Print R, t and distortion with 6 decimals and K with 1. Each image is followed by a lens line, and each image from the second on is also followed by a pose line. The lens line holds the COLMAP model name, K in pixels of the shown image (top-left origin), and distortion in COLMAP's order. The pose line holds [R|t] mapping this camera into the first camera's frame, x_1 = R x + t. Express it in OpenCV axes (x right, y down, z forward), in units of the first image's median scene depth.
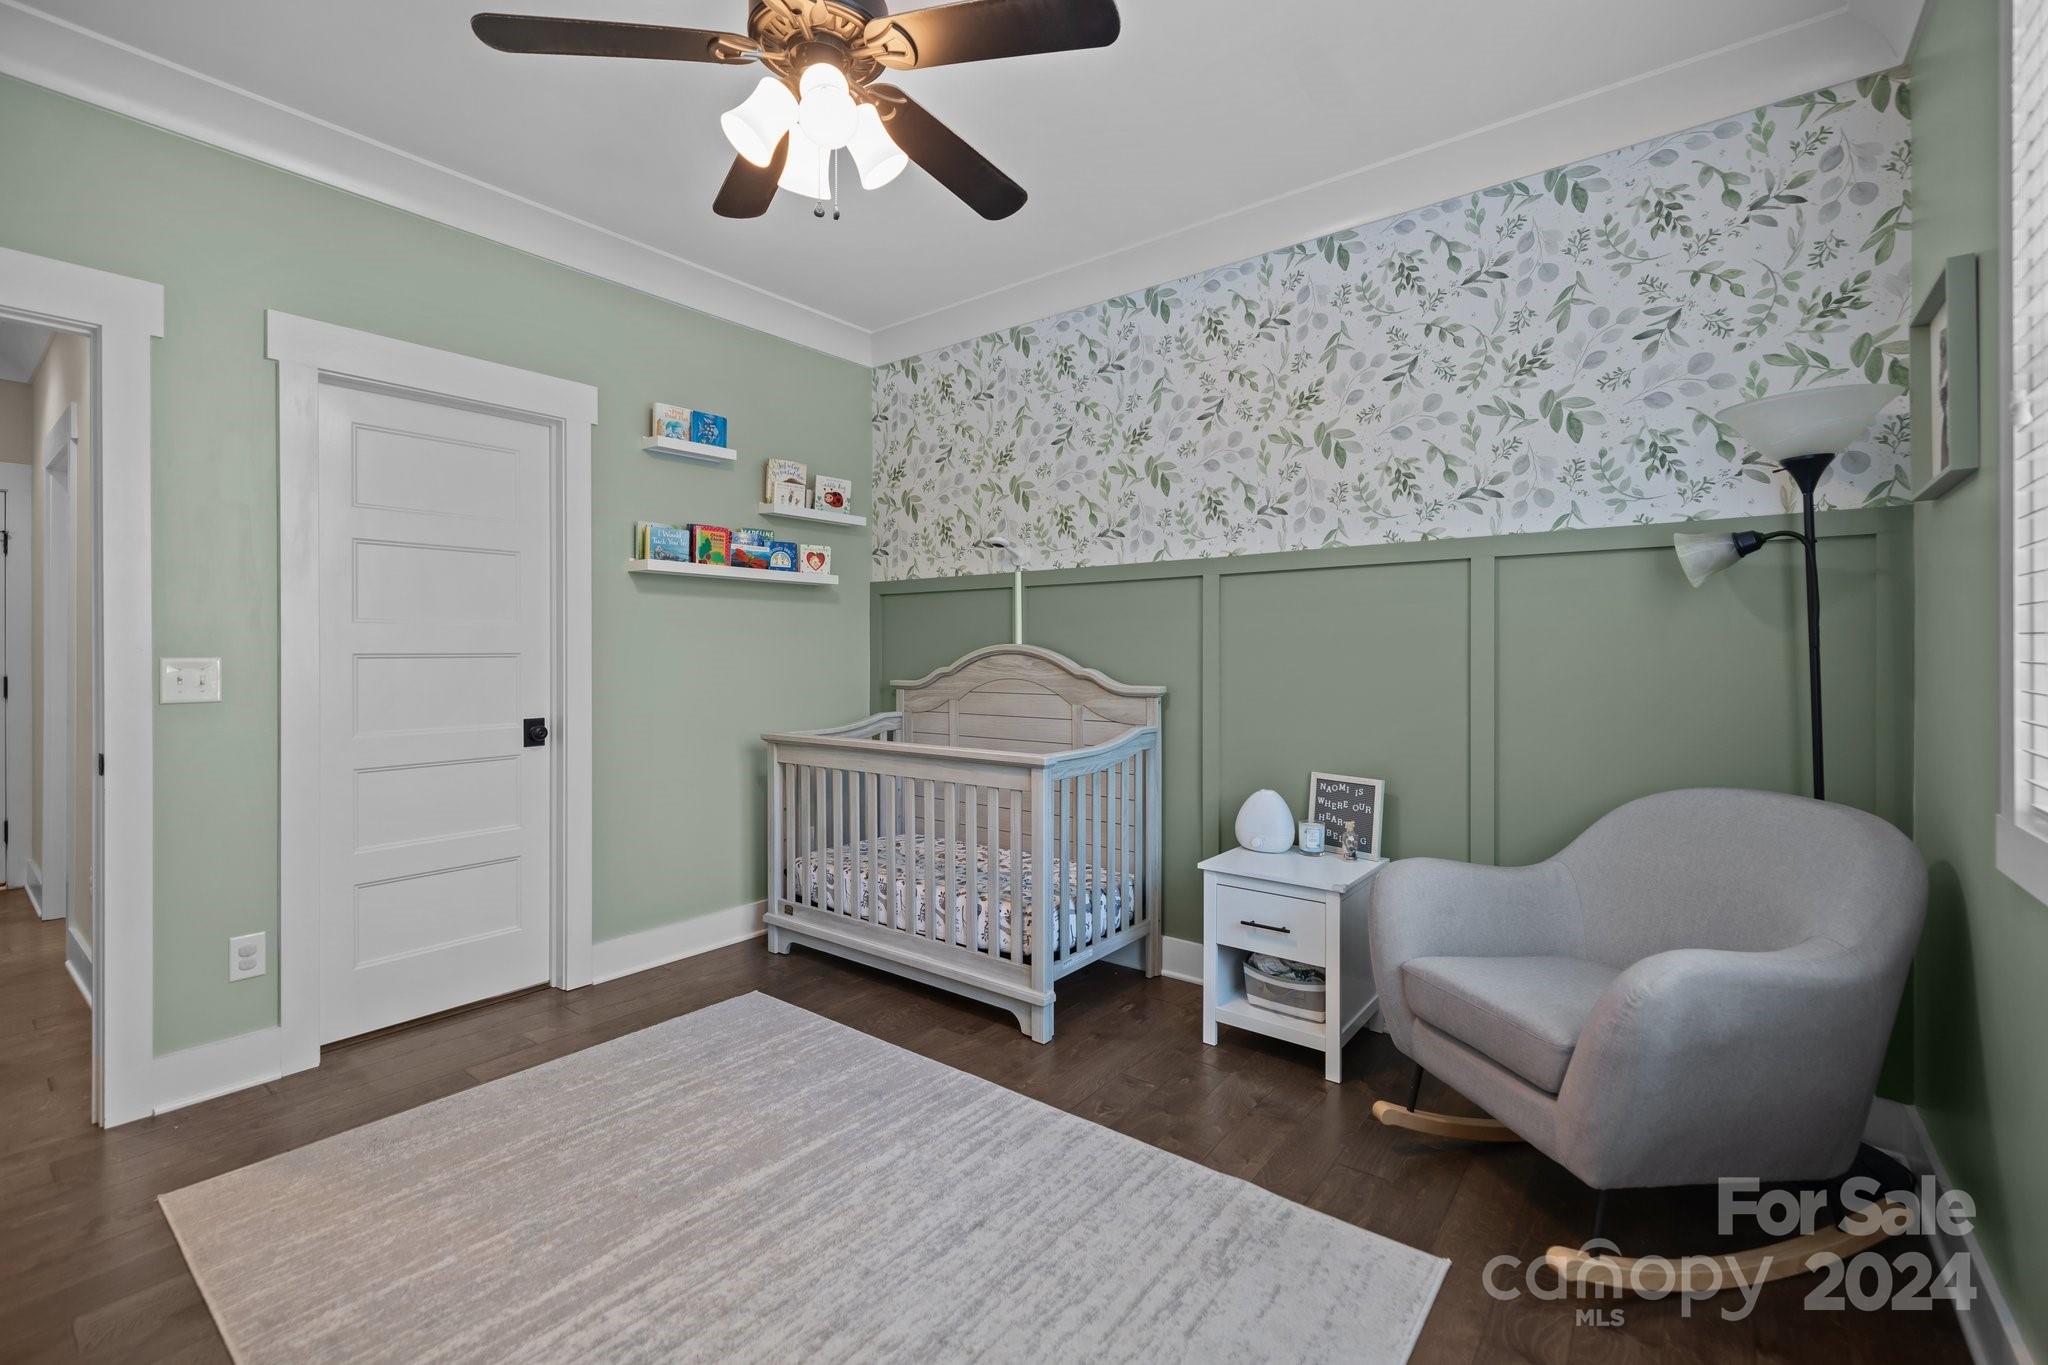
lens RADIAL K [[883.8, 0, 1023.6], [0, 883.8, 659.3], [0, 0, 1]] dist [0.000530, -0.000166]
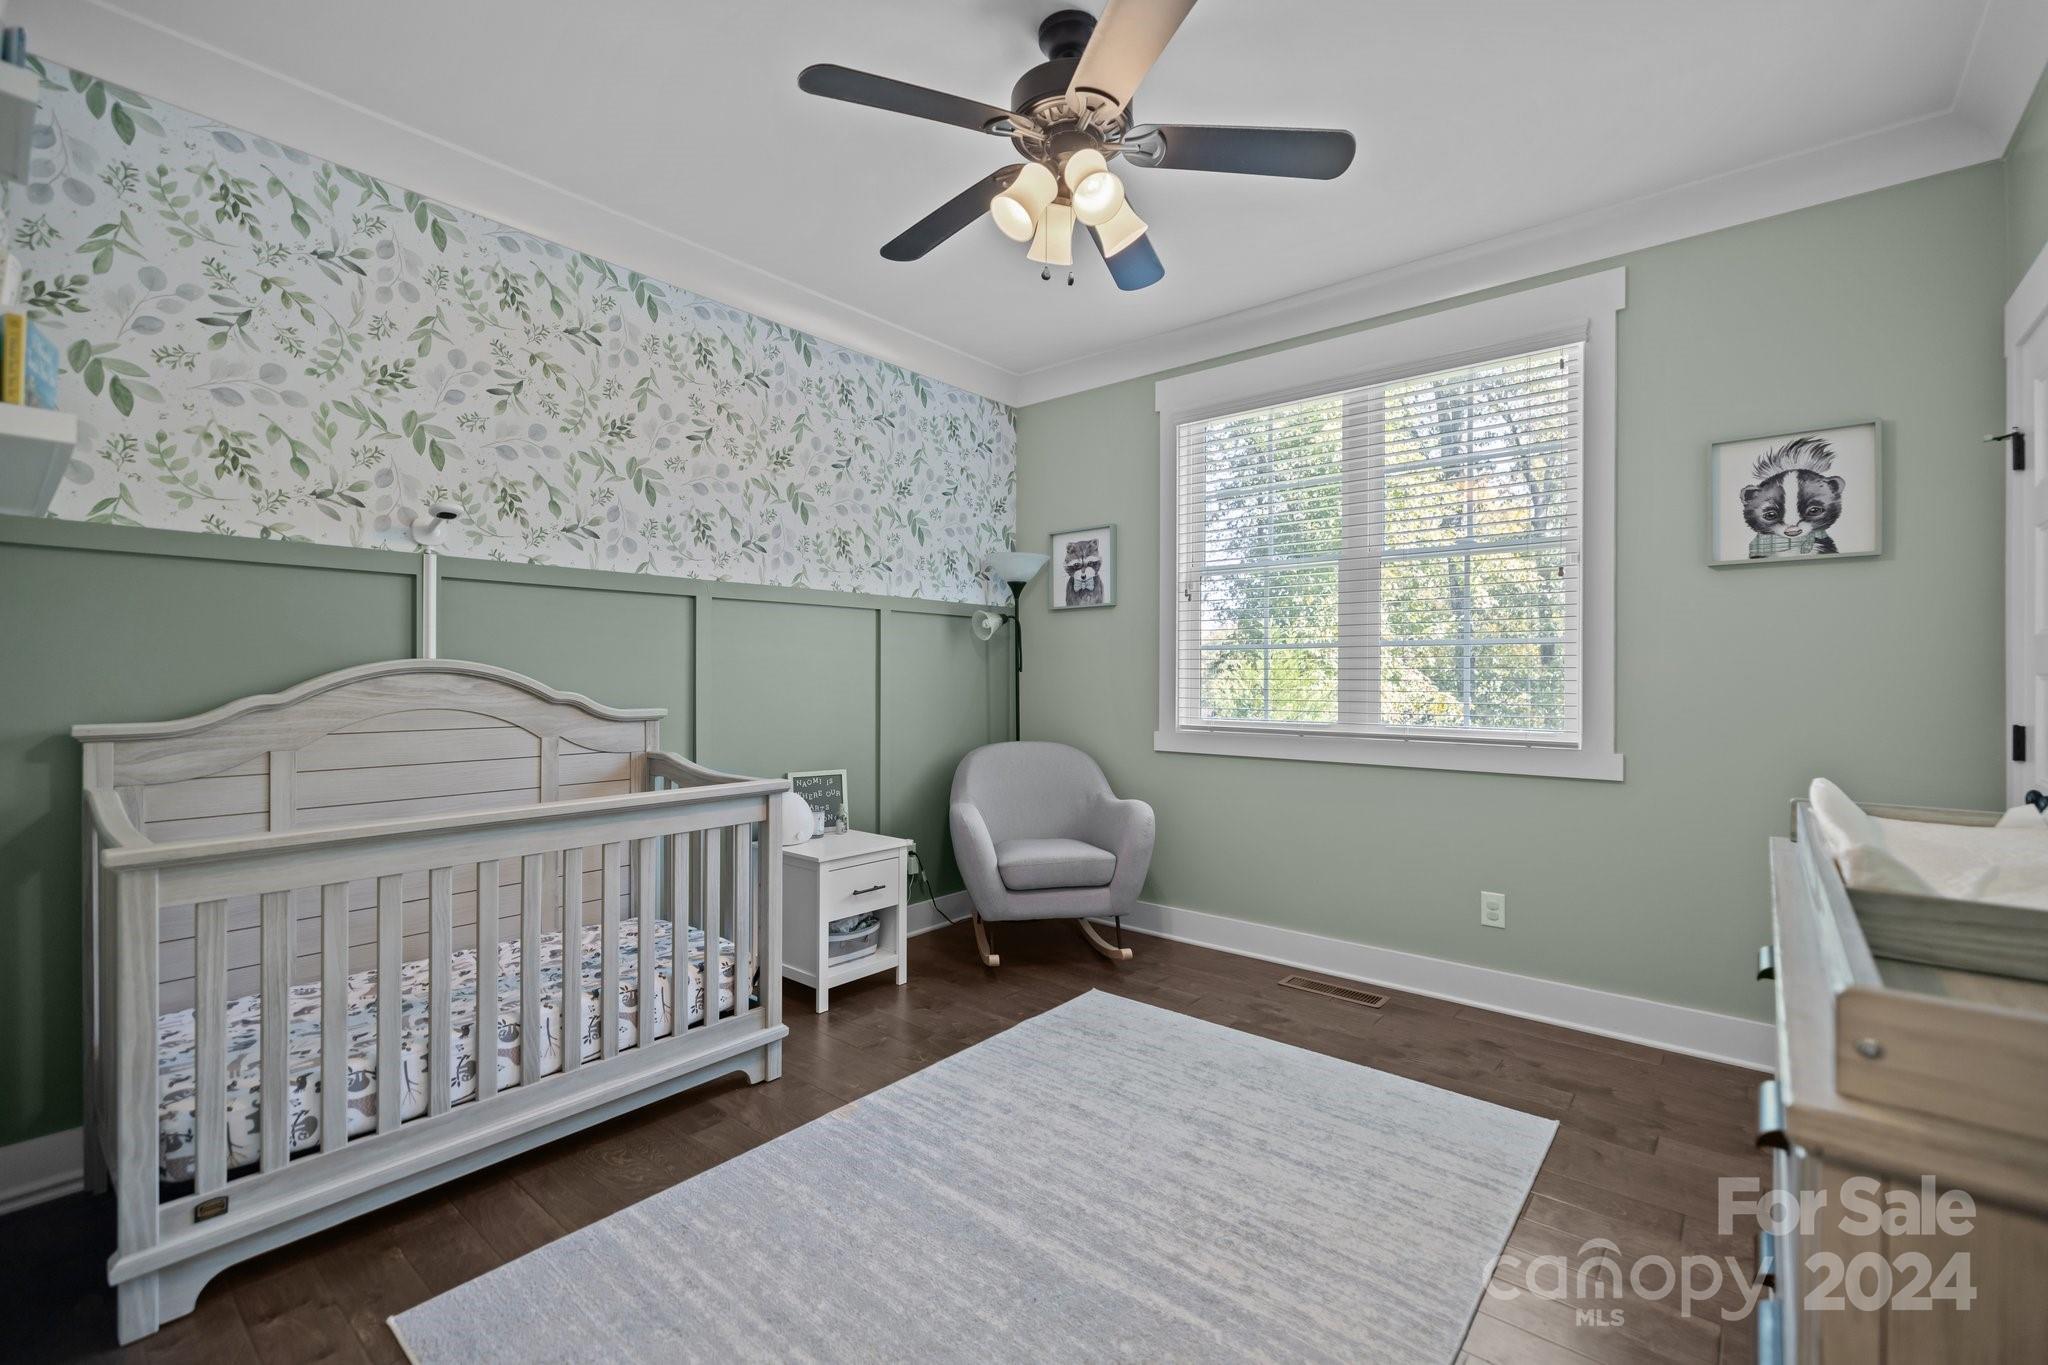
lens RADIAL K [[876.5, 0, 1024.0], [0, 876.5, 682.5], [0, 0, 1]] dist [0.000908, 0.000055]
pose [[0.033588, -0.010084, 0.999385, -0.813068], [0.000486, 0.999949, 0.010073, -0.006407], [-0.999436, 0.000147, 0.033591, 0.614394]]
